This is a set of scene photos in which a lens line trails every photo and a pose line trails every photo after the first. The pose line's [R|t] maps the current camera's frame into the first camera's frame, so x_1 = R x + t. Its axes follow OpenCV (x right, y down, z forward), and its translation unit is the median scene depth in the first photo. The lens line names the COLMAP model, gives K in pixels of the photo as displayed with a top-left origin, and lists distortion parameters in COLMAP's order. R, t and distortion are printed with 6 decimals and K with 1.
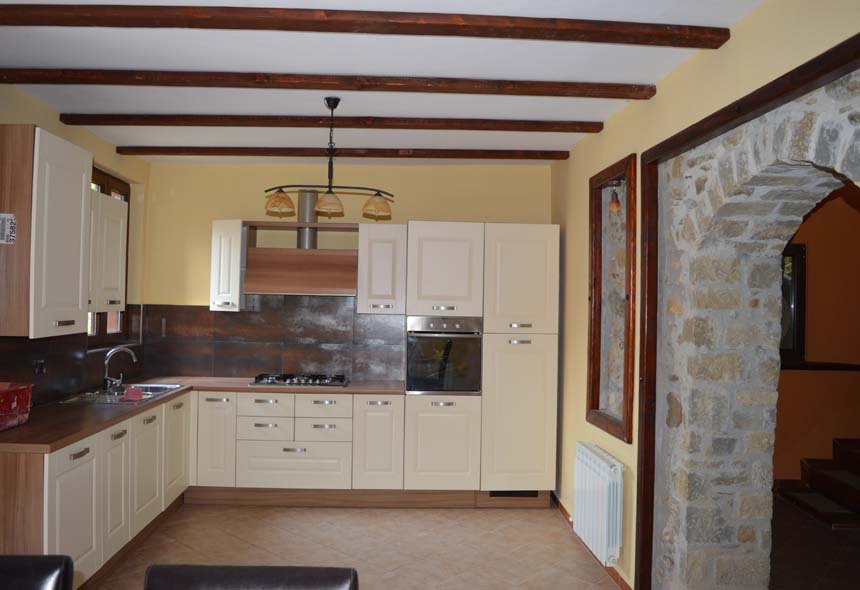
lens RADIAL K [[689.1, 0, 430.0], [0, 689.1, 295.0], [0, 0, 1]] dist [-0.077828, 0.012798]
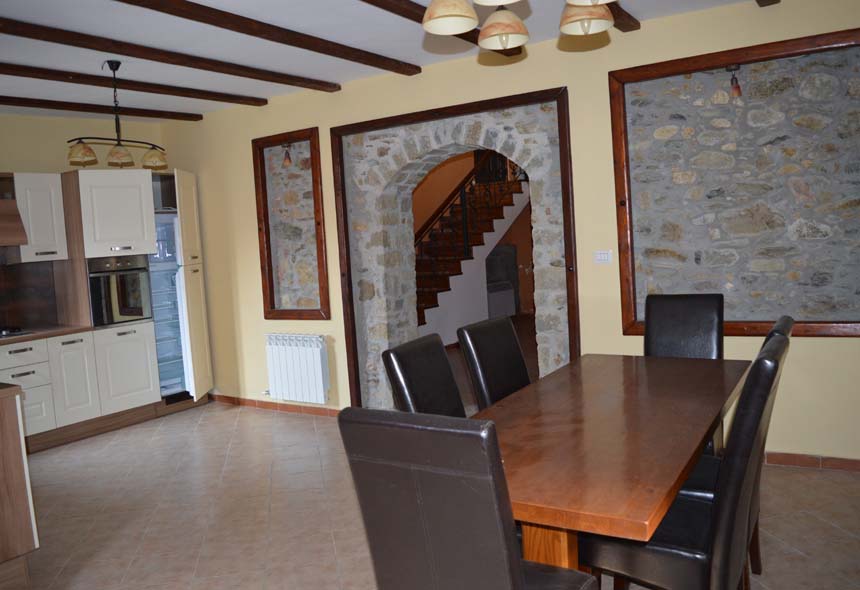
lens RADIAL K [[689.1, 0, 430.0], [0, 689.1, 295.0], [0, 0, 1]] dist [-0.077828, 0.012798]
pose [[0.592641, -0.127242, 0.795353, -0.837803], [0.067628, 0.991817, 0.108281, 0.013036], [-0.802623, -0.010384, 0.596396, -0.100776]]
